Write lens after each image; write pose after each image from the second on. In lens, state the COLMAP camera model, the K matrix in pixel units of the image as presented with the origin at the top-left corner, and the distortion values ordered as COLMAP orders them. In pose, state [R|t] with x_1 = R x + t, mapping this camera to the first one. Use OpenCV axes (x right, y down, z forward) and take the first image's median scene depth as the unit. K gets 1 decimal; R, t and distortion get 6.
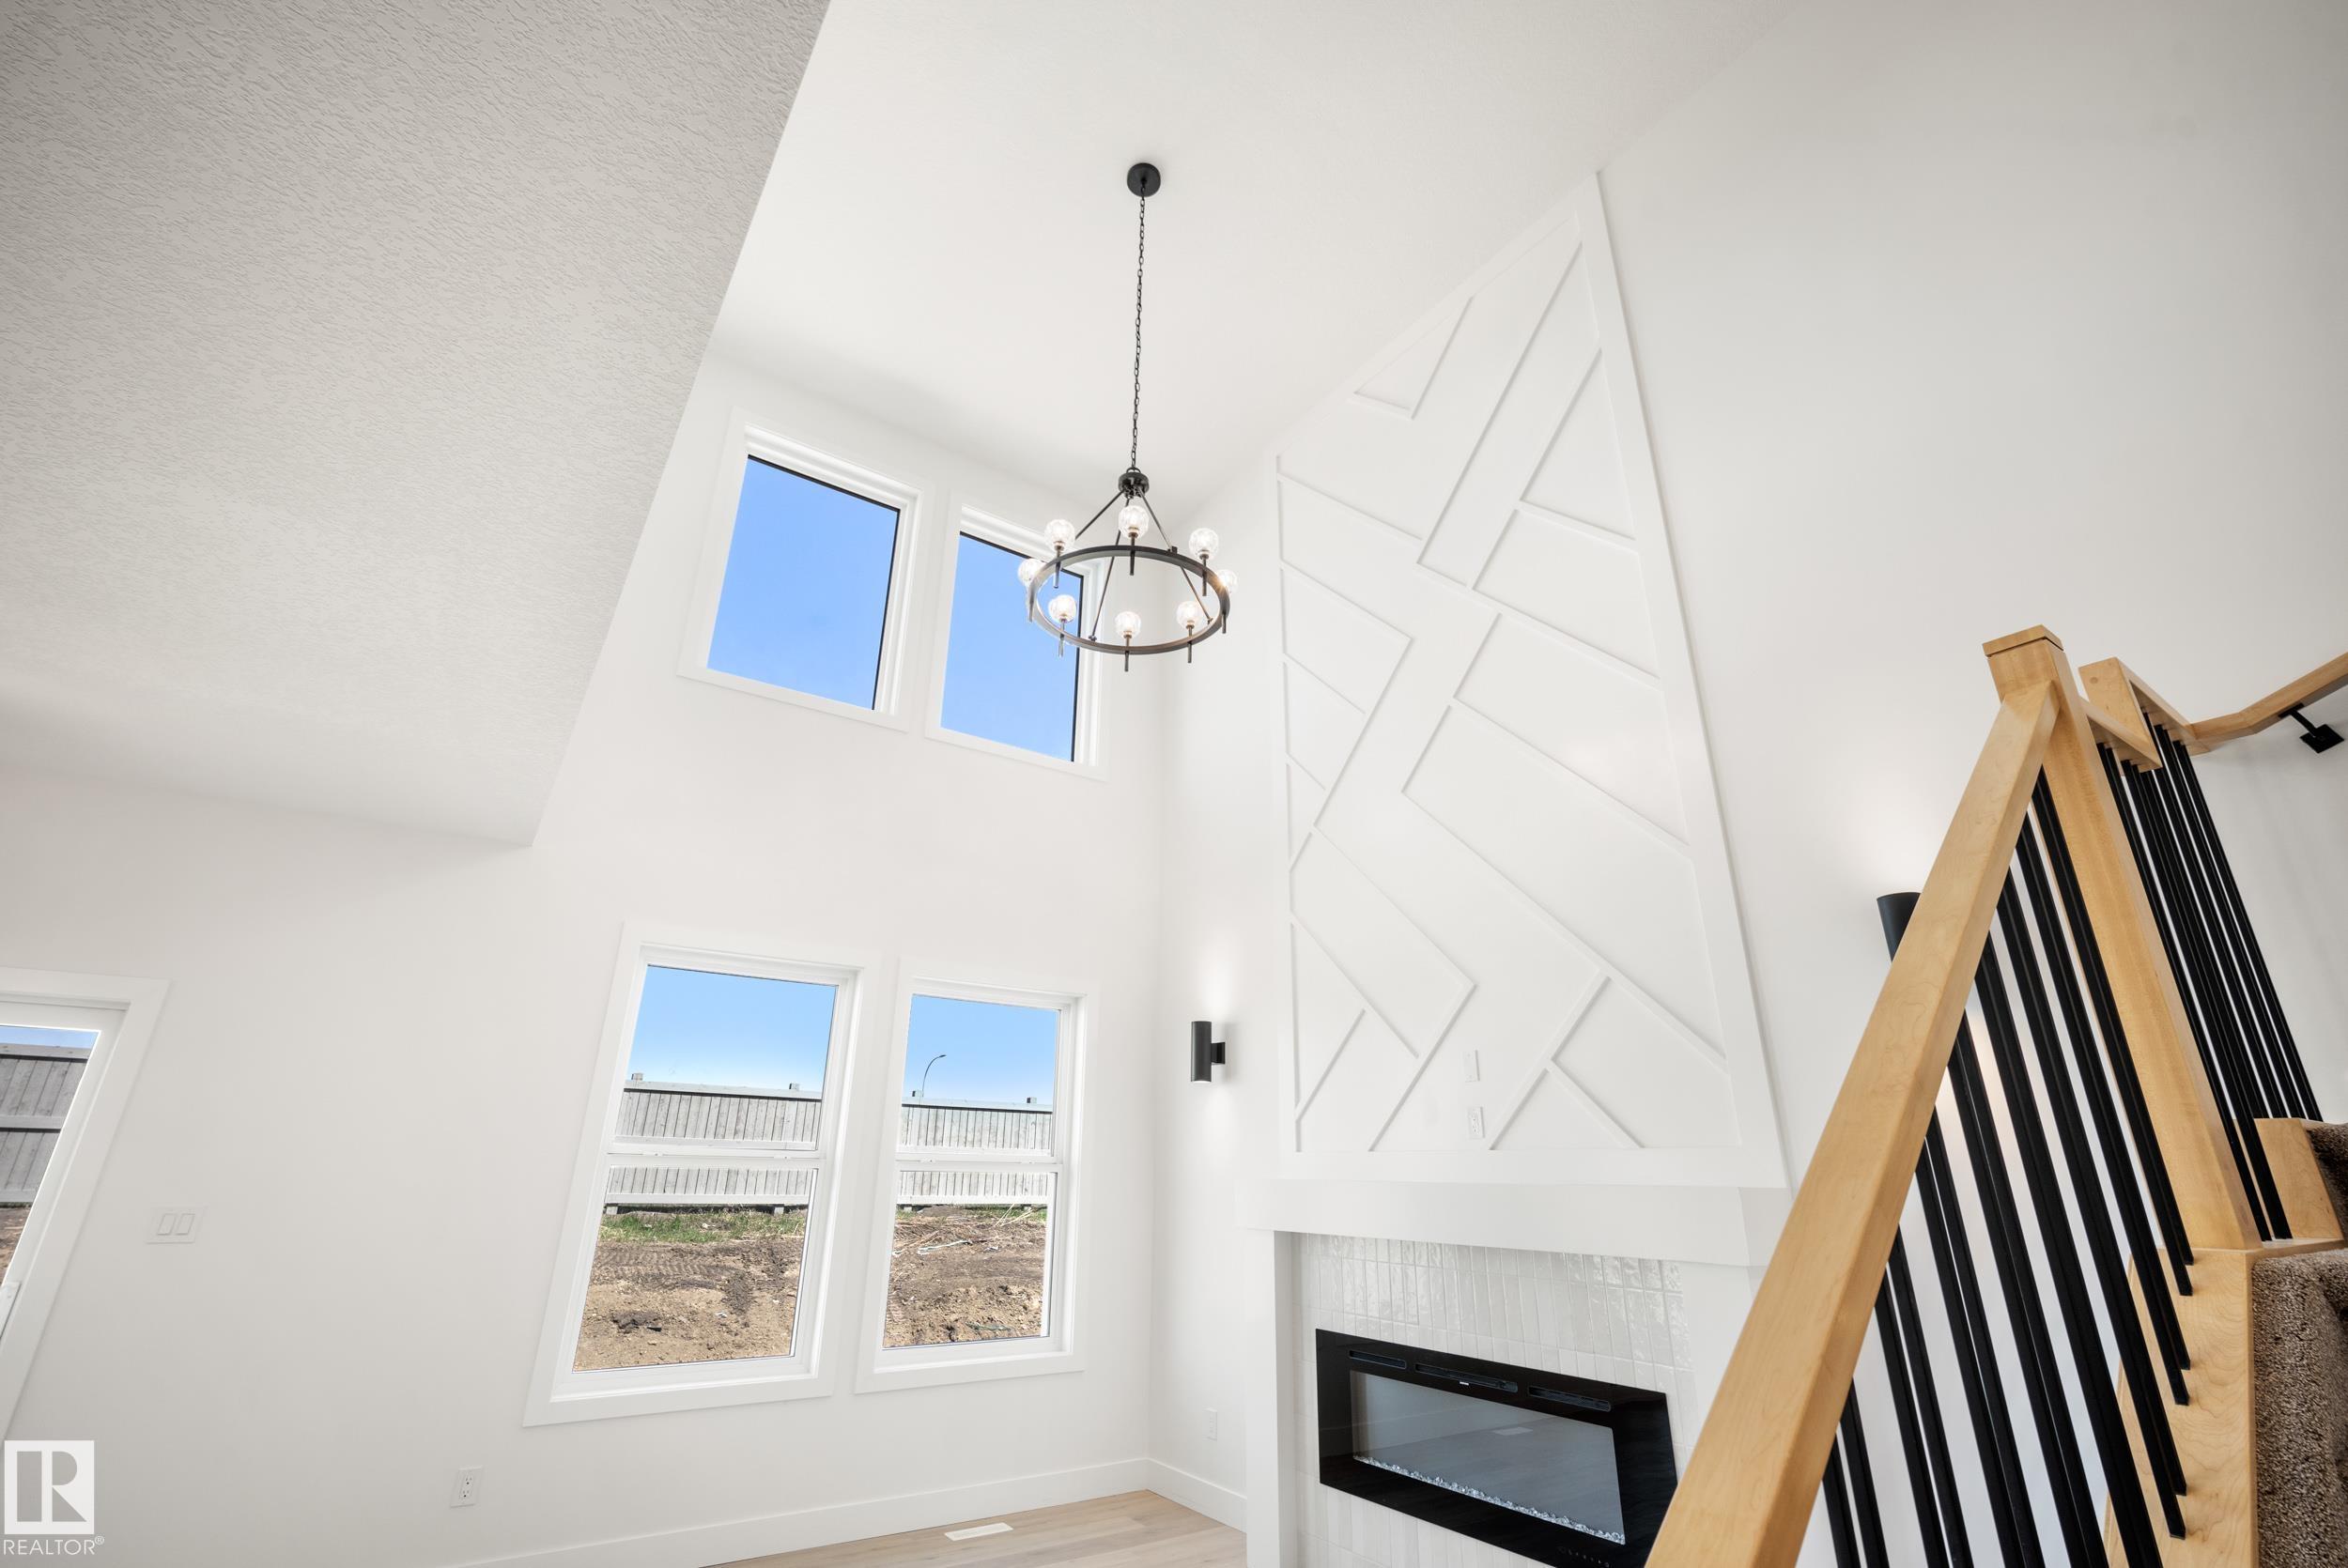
lens RADIAL K [[1032.7, 0, 1190.6], [0, 1032.7, 789.0], [0, 0, 1]] dist [-0.010702, 0.000785]
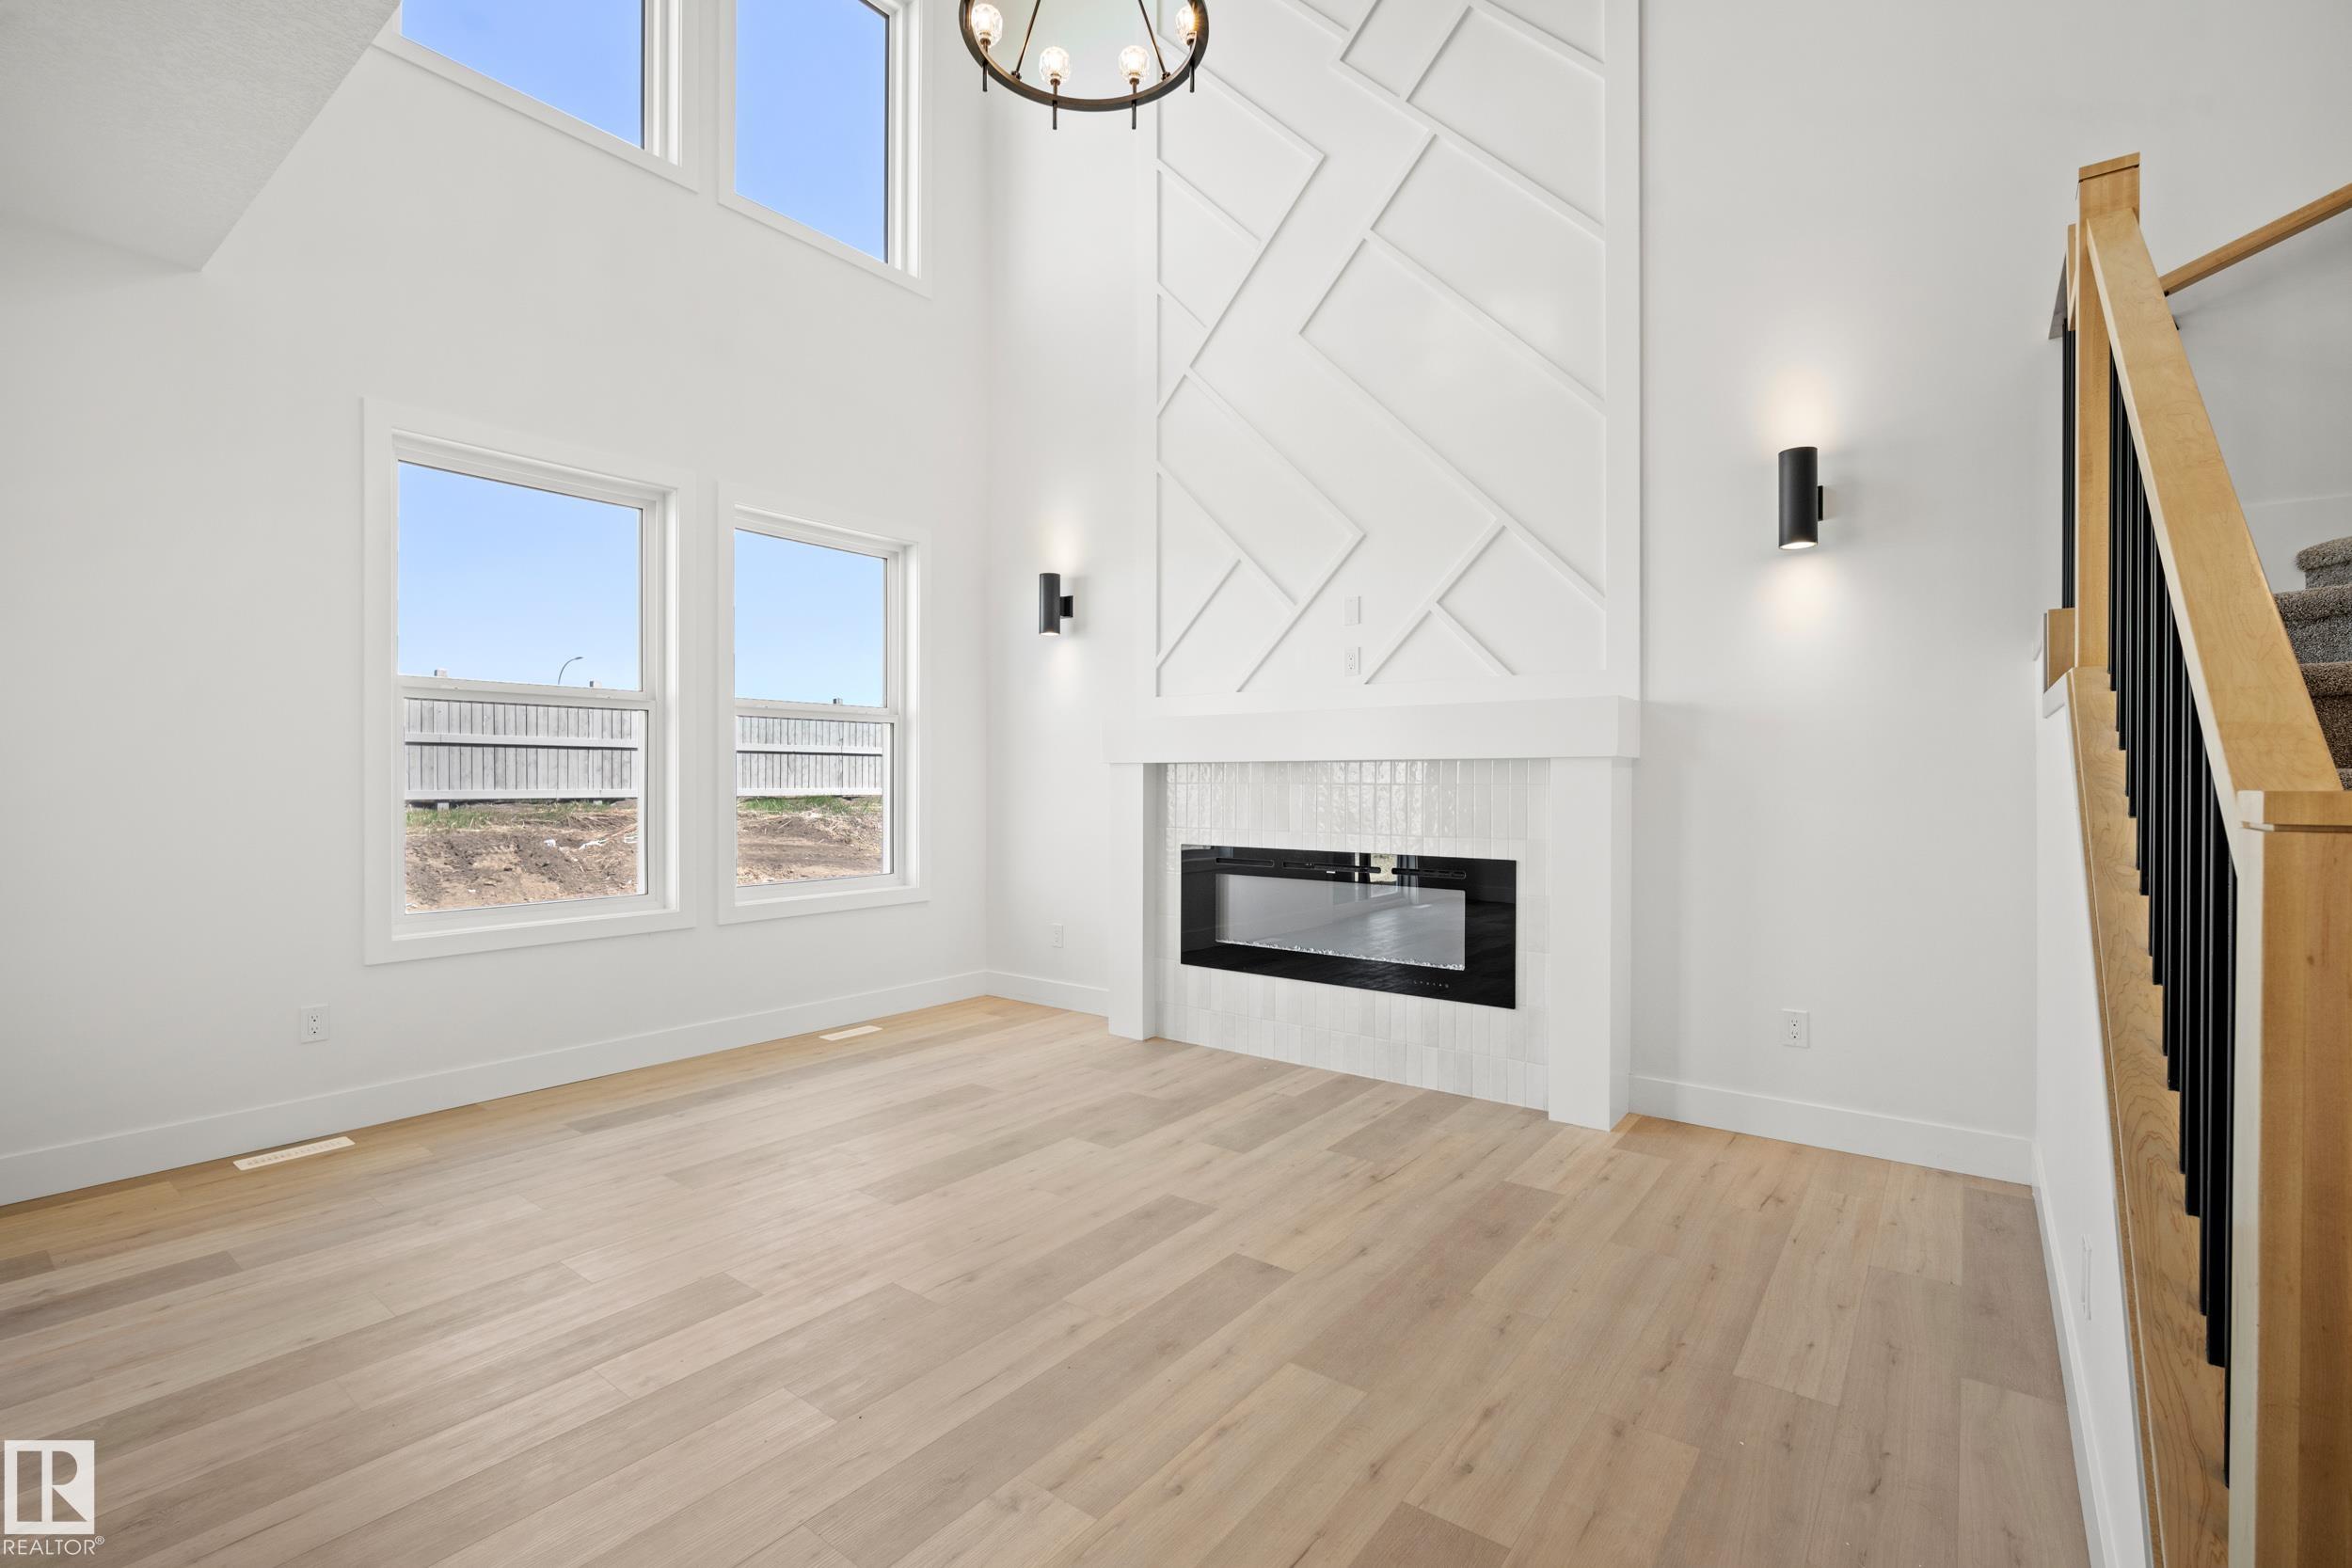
lens RADIAL K [[1034.5, 0, 1192.6], [0, 1034.5, 789.0], [0, 0, 1]] dist [-0.010702, 0.000785]
pose [[0.951327, -0.017271, 0.307697, -0.188489], [-0.094673, 0.933771, 0.345121, 0.074912], [-0.293280, -0.357454, 0.886687, 0.026393]]
